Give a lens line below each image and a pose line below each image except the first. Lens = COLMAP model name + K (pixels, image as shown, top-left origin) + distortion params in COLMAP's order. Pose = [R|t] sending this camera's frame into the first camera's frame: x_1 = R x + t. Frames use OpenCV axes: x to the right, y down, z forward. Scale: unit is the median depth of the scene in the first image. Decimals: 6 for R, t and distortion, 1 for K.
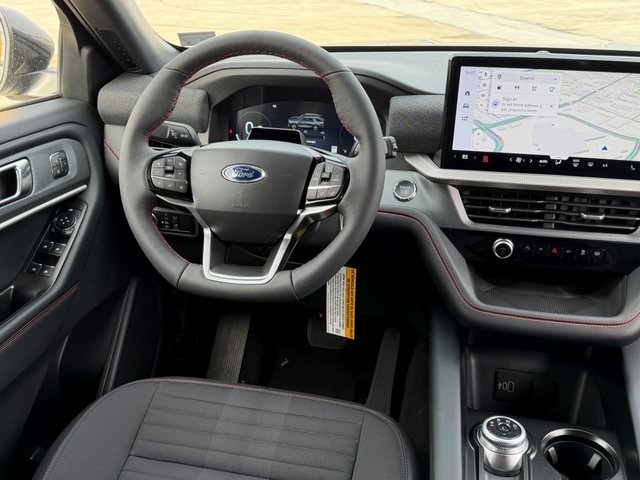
lens RADIAL K [[663.8, 0, 319.1], [0, 663.8, 247.4], [0, 0, 1]] dist [0.050927, 0.000000]
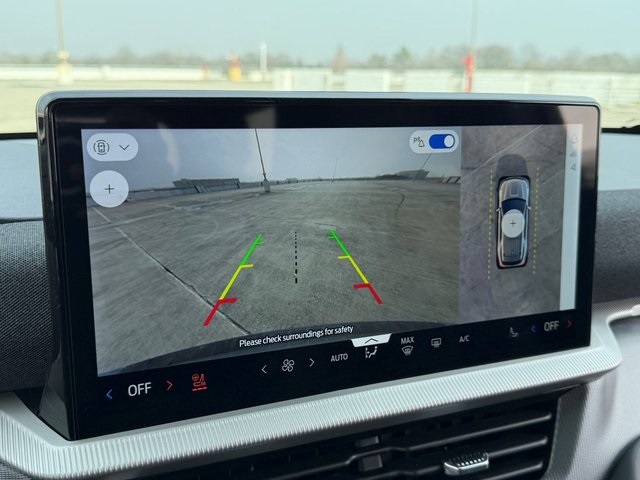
lens RADIAL K [[708.6, 0, 319.9], [0, 708.6, 234.2], [0, 0, 1]] dist [0.001358, 0.000000]
pose [[0.811349, -0.120045, 0.572103, 0.100388], [0.232582, 0.964179, -0.127531, -0.148753], [-0.536300, 0.236533, 0.810206, 0.659989]]
